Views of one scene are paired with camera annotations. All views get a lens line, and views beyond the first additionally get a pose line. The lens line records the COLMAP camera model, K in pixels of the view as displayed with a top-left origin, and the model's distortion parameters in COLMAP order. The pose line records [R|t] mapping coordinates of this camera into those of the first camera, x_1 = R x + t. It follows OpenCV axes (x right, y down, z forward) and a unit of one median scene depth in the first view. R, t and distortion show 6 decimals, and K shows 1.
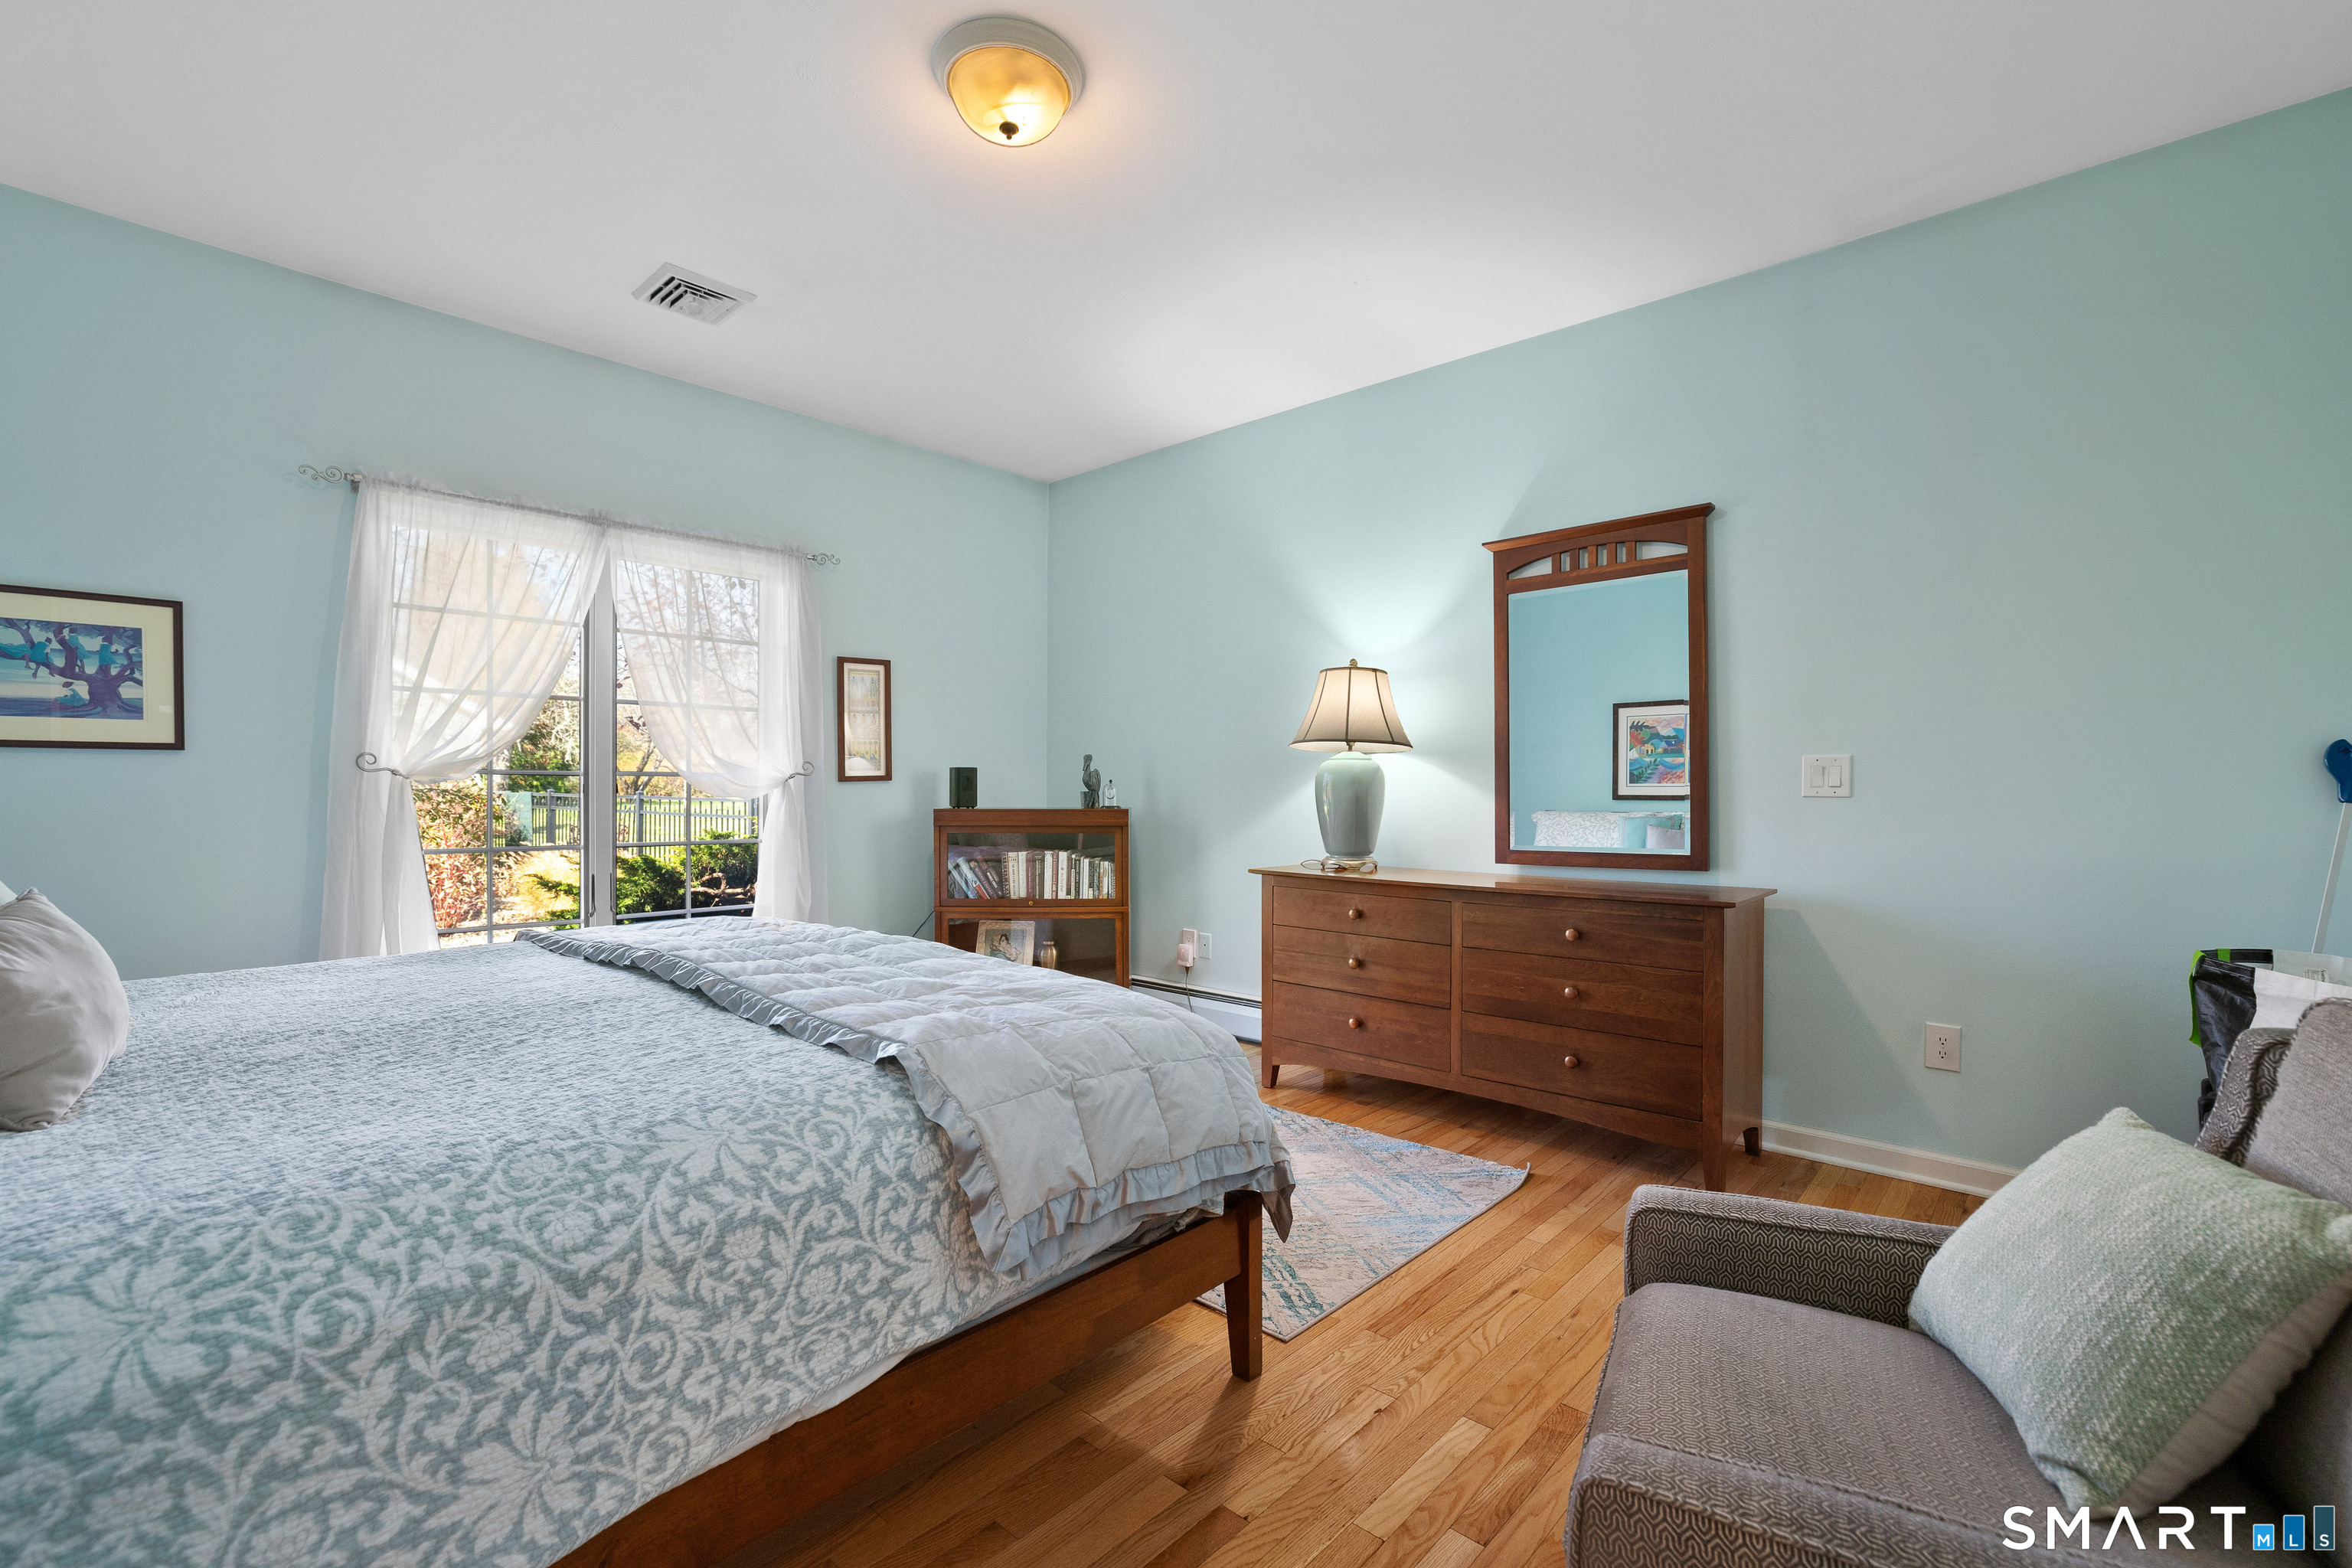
lens RADIAL K [[1017.0, 0, 1176.0], [0, 1017.0, 784.0], [0, 0, 1]] dist [-0.039012, 0.017234]
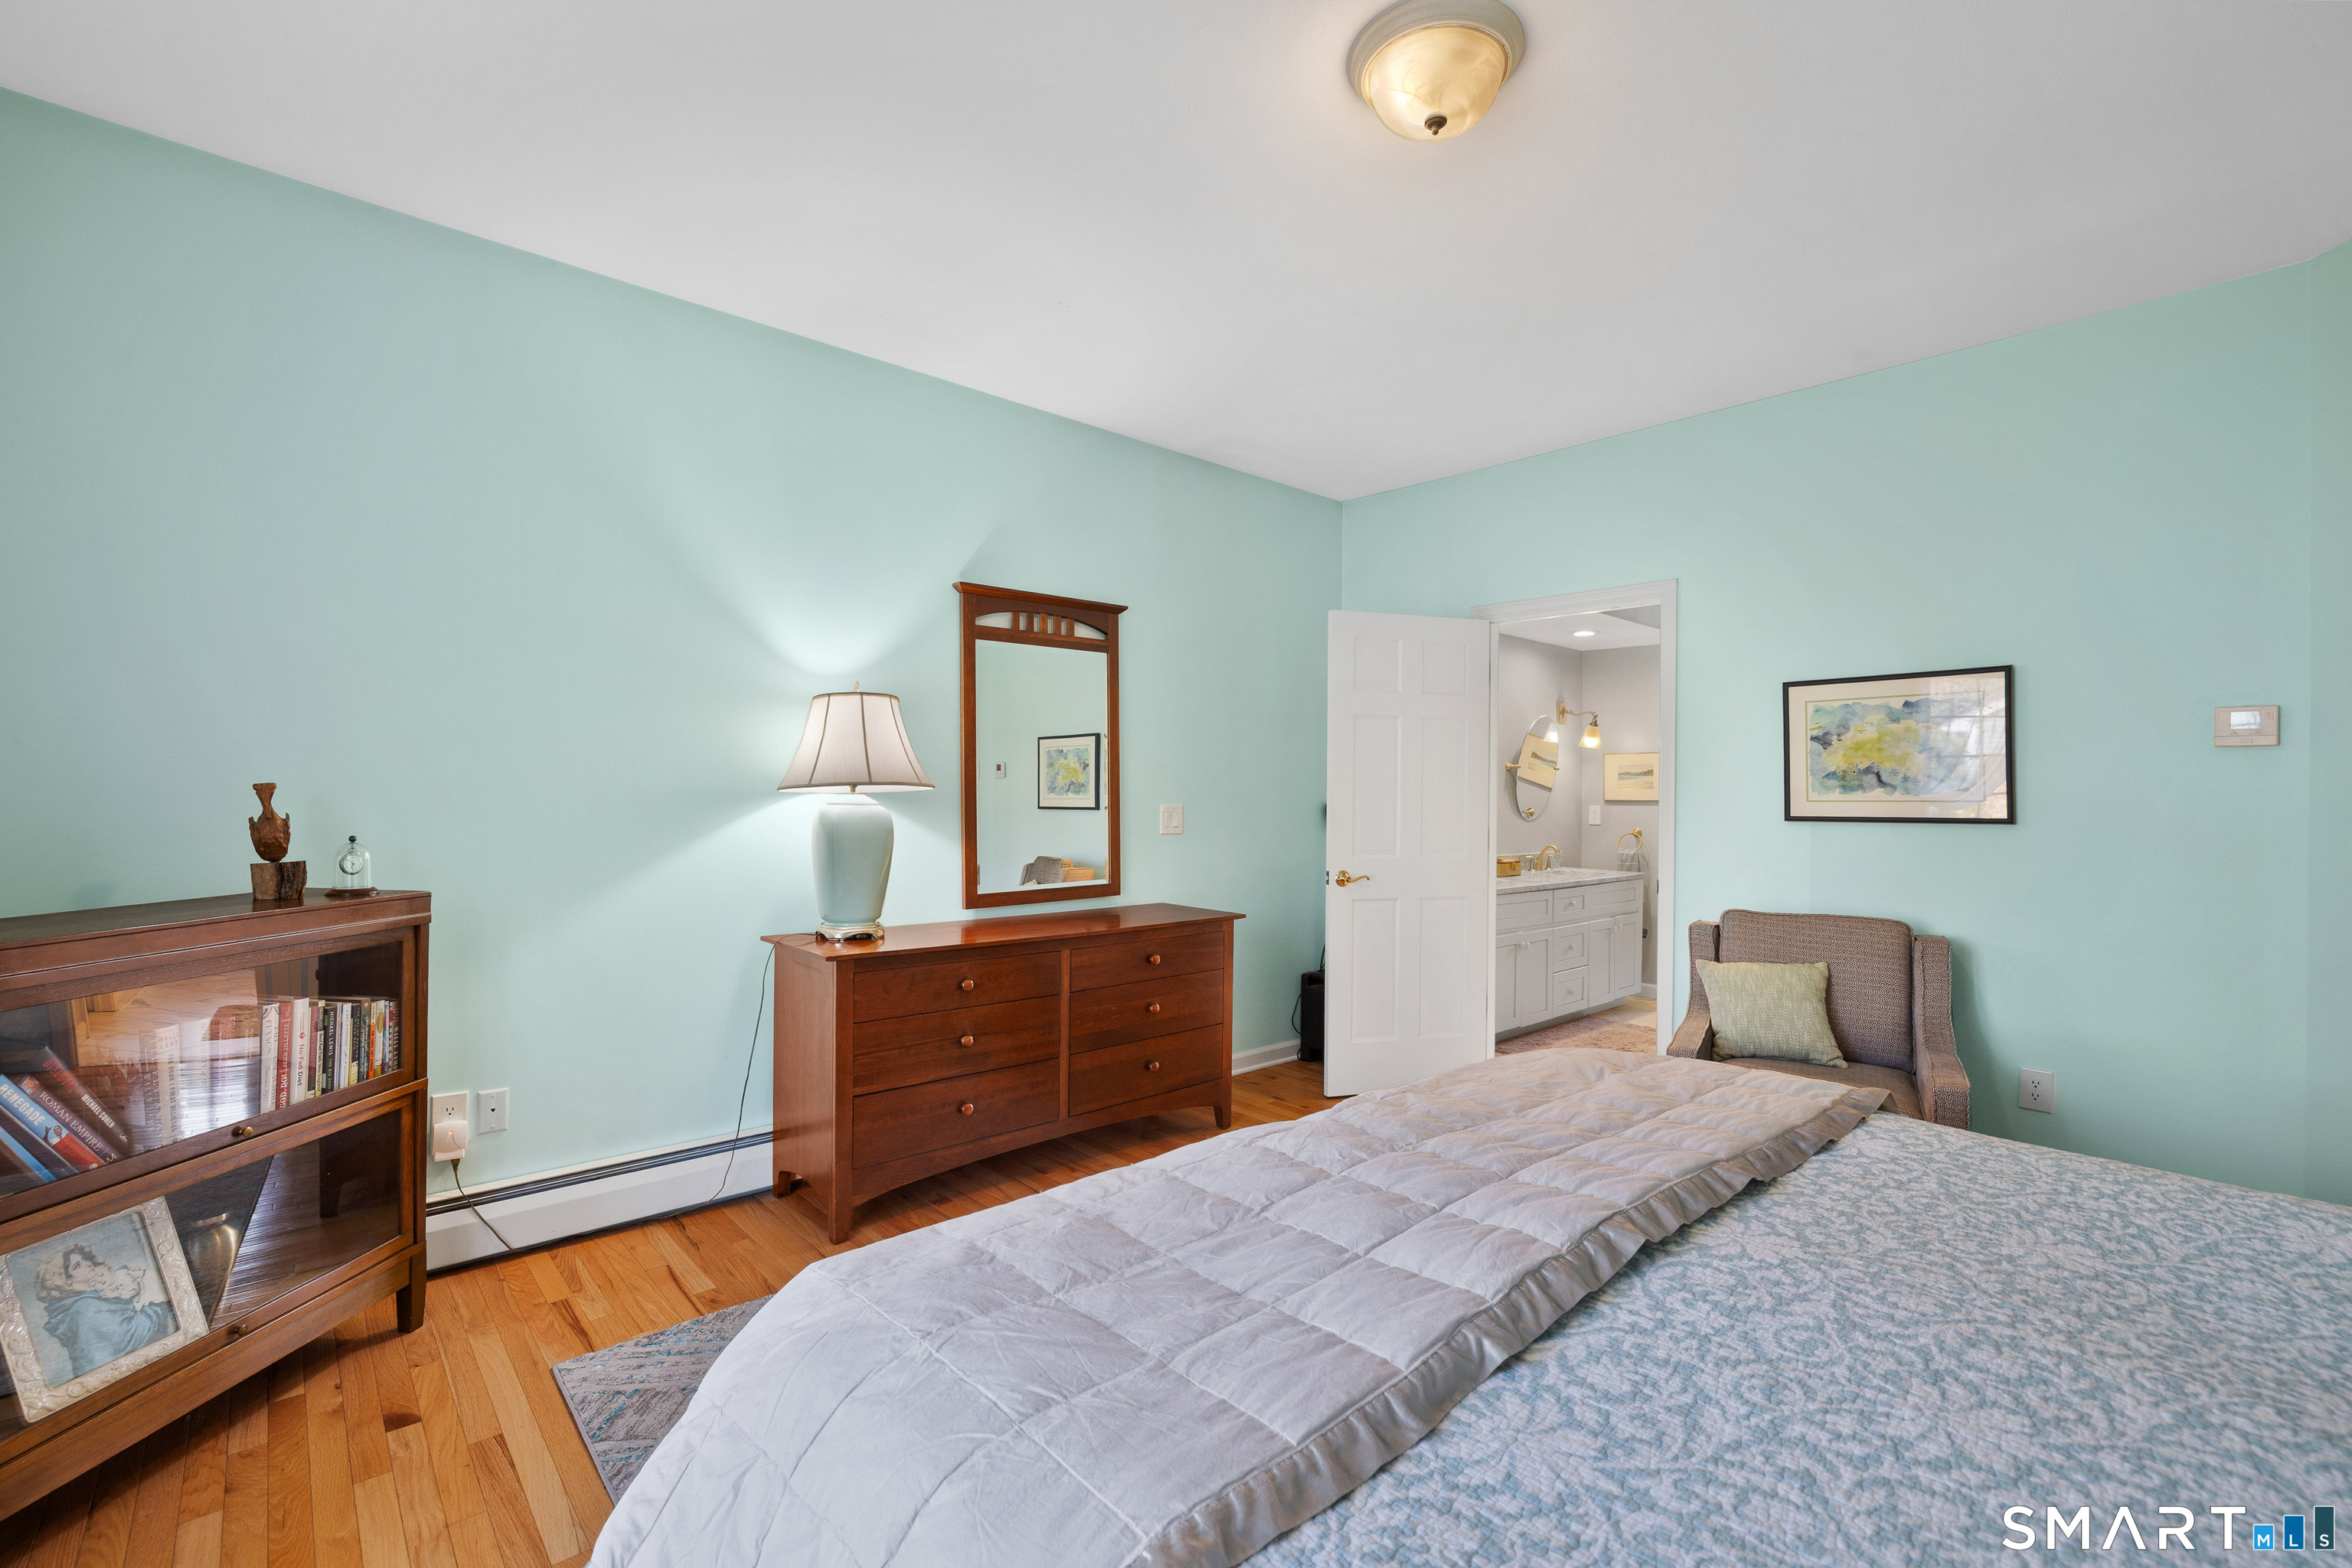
lens RADIAL K [[1017.0, 0, 1176.0], [0, 1017.0, 784.0], [0, 0, 1]] dist [-0.039012, 0.017234]
pose [[0.099699, 0.005758, 0.995001, -0.642818], [-0.015885, 0.999865, -0.004195, -0.042675], [-0.994891, -0.015387, 0.099777, 0.695921]]
